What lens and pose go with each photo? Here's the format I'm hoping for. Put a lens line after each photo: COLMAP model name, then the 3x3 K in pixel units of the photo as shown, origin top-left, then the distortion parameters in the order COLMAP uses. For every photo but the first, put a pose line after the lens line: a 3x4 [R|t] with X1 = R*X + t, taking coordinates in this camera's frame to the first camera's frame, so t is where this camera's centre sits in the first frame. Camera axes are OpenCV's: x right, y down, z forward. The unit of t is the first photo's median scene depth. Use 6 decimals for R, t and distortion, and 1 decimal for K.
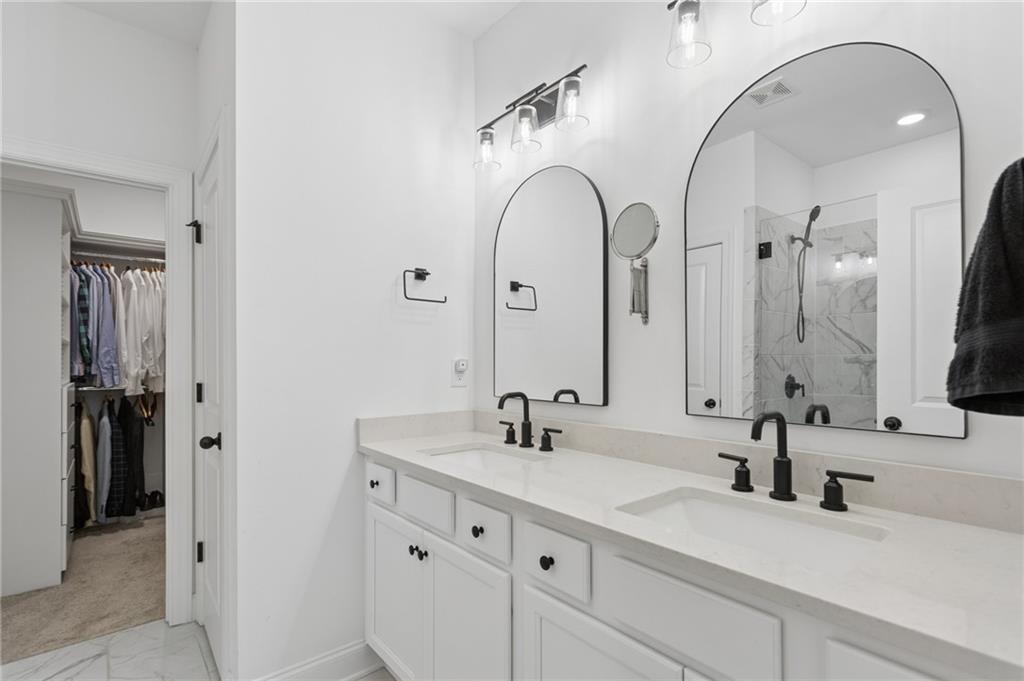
lens RADIAL K [[475.2, 0, 508.1], [0, 475.2, 343.9], [0, 0, 1]] dist [-0.000864, -0.000218]
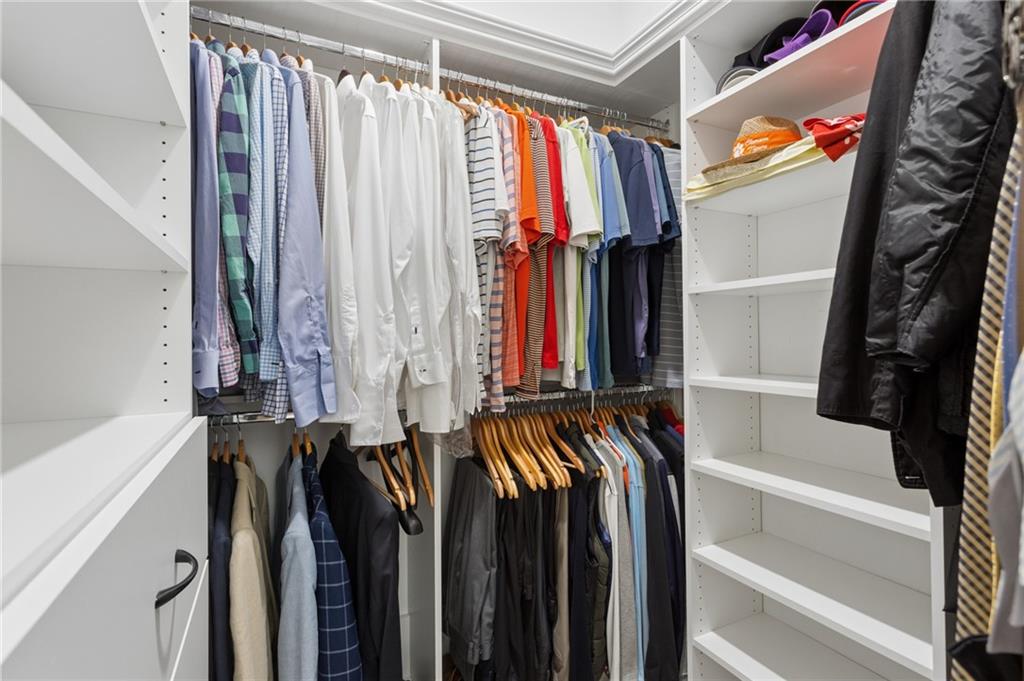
lens RADIAL K [[488.8, 0, 511.4], [0, 488.8, 323.1], [0, 0, 1]] dist [0.001002, 0.000129]
pose [[0.970737, -0.011762, -0.239858, -0.641336], [0.011446, 0.999931, -0.002712, 0.030450], [0.239874, -0.000112, 0.970804, 0.729883]]
